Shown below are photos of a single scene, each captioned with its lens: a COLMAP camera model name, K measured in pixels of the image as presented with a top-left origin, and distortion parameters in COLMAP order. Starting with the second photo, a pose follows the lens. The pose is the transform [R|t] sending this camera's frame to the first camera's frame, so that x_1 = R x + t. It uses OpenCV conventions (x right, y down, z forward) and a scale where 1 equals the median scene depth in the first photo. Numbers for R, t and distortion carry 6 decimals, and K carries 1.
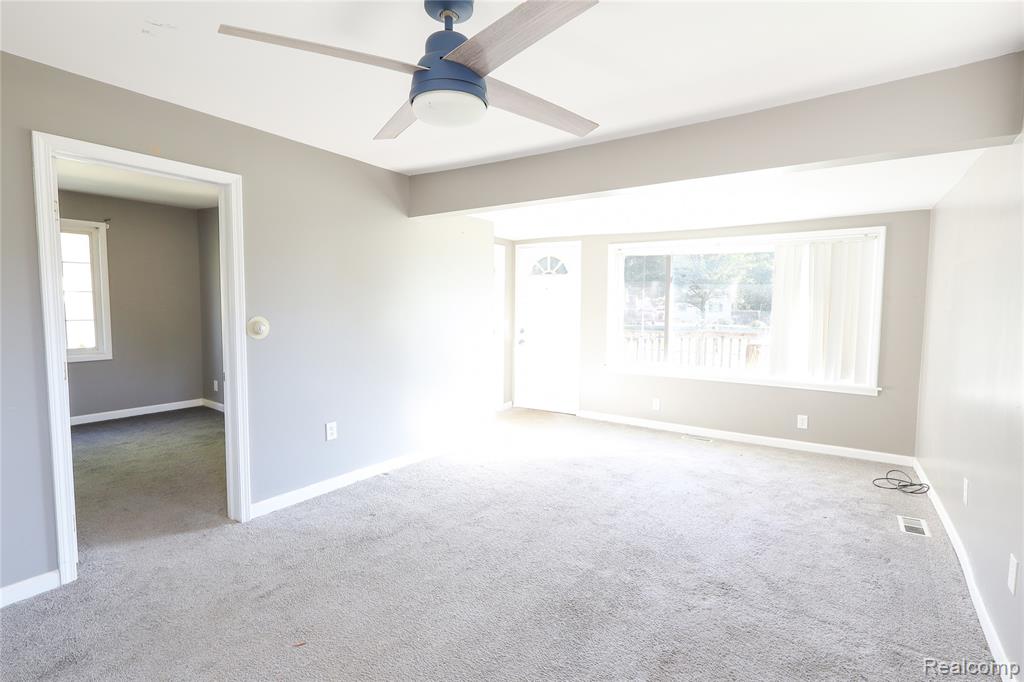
lens RADIAL K [[466.5, 0, 505.1], [0, 466.5, 334.6], [0, 0, 1]] dist [-0.005274, 0.000400]
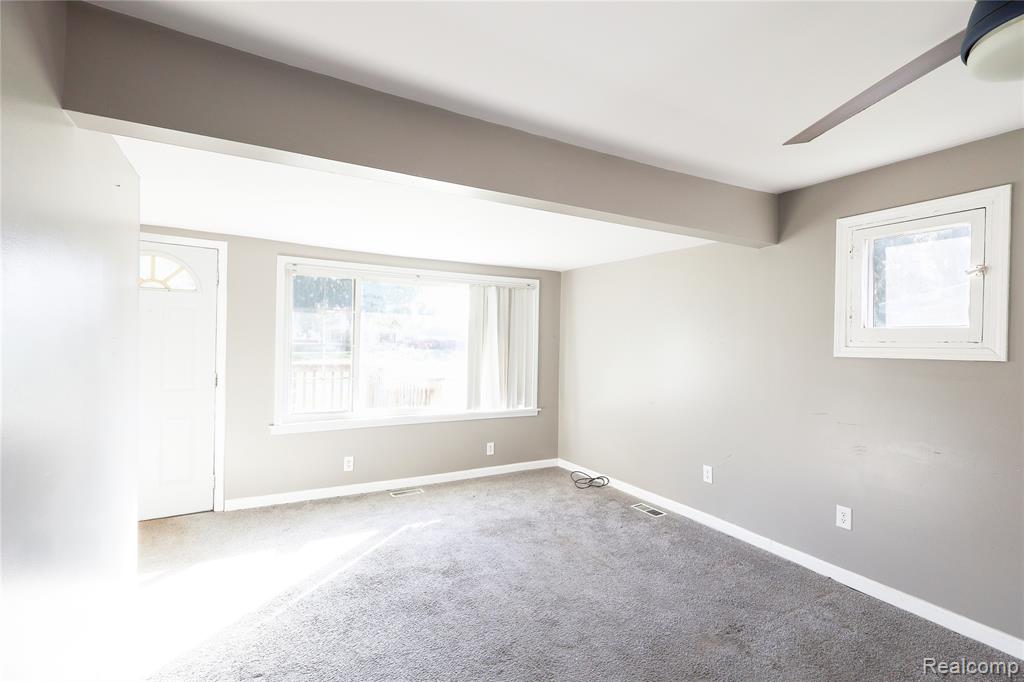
lens RADIAL K [[466.5, 0, 519.1], [0, 466.5, 341.9], [0, 0, 1]] dist [-0.005274, 0.000400]
pose [[0.453147, -0.002615, 0.891432, -0.390693], [0.040366, 0.999030, -0.017589, -0.051822], [-0.890522, 0.043954, 0.452813, 0.562666]]
